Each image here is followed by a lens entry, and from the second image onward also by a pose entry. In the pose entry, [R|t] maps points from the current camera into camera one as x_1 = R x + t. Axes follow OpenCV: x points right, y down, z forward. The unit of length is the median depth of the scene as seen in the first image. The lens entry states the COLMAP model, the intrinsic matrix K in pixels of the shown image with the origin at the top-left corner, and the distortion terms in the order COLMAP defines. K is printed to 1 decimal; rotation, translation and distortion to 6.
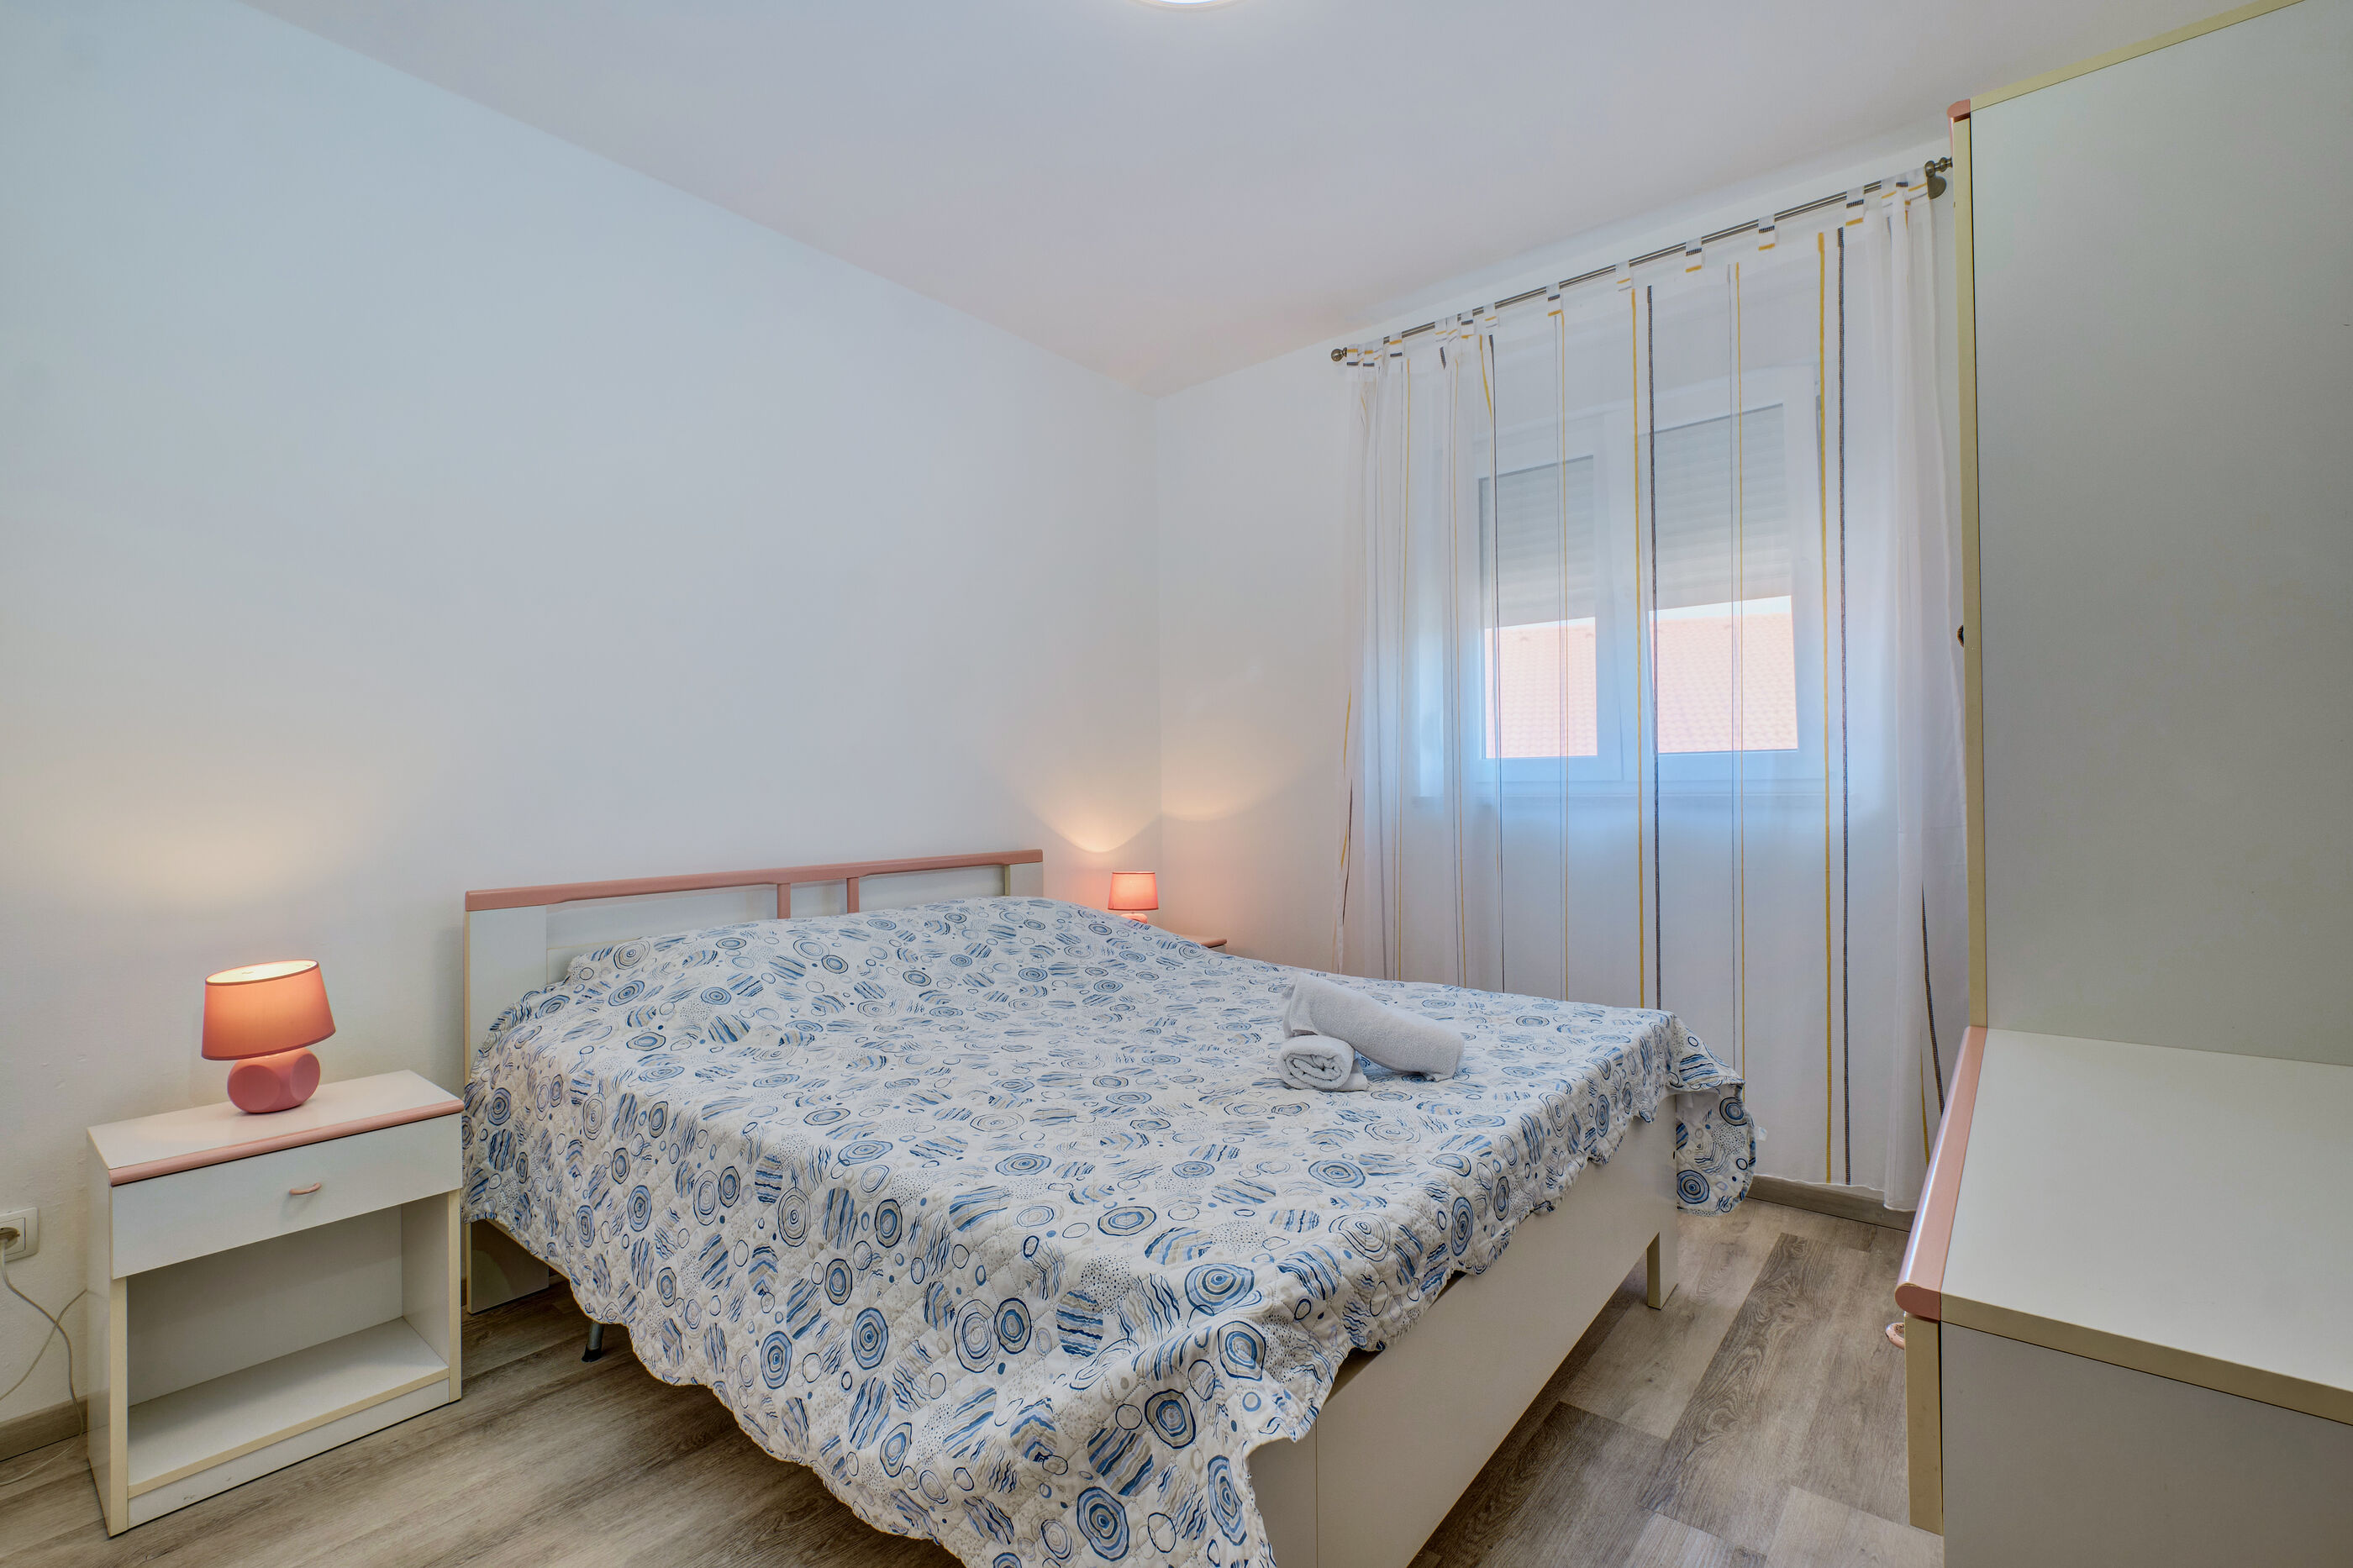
lens RADIAL K [[1040.8, 0, 1176.5], [0, 1040.8, 786.8], [0, 0, 1]] dist [0.001093, -0.000299]
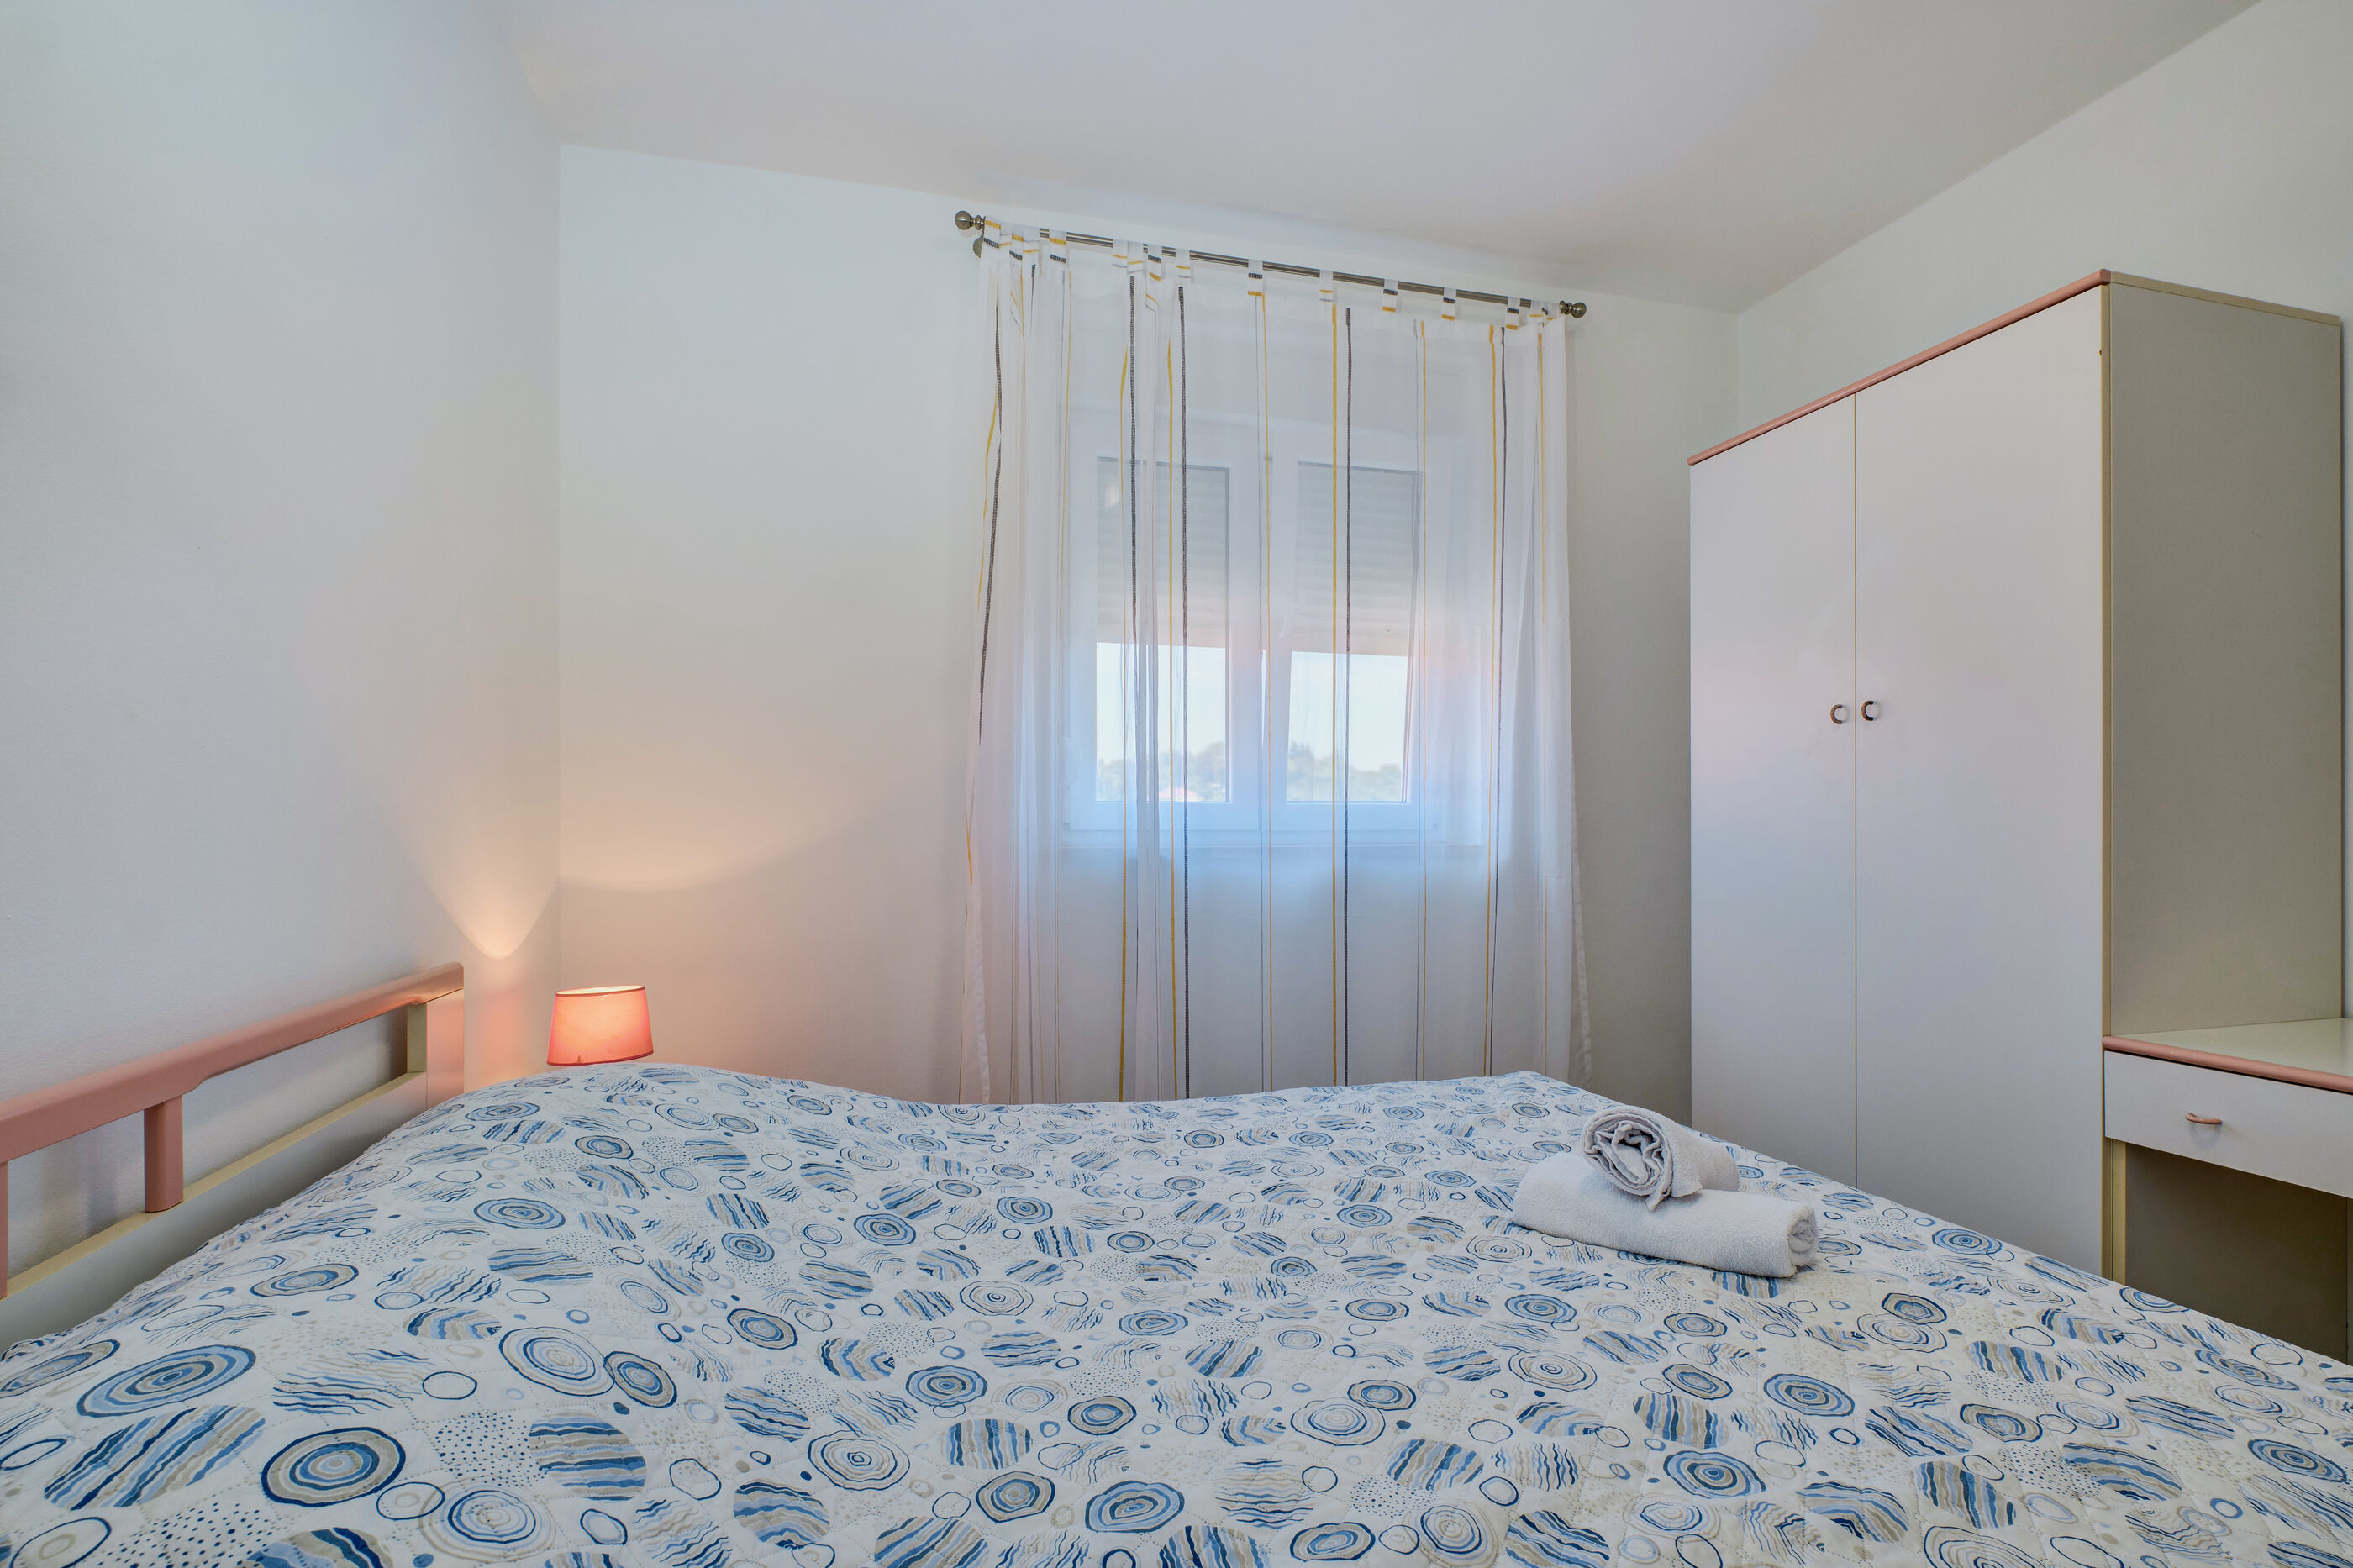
lens RADIAL K [[1043.6, 0, 1171.4], [0, 1043.6, 840.3], [0, 0, 1]] dist [-0.000638, -0.000238]
pose [[0.573452, 0.001999, 0.819237, -0.399142], [-0.002042, 0.999997, -0.001011, 0.005245], [-0.819236, -0.001094, 0.573455, 0.559690]]
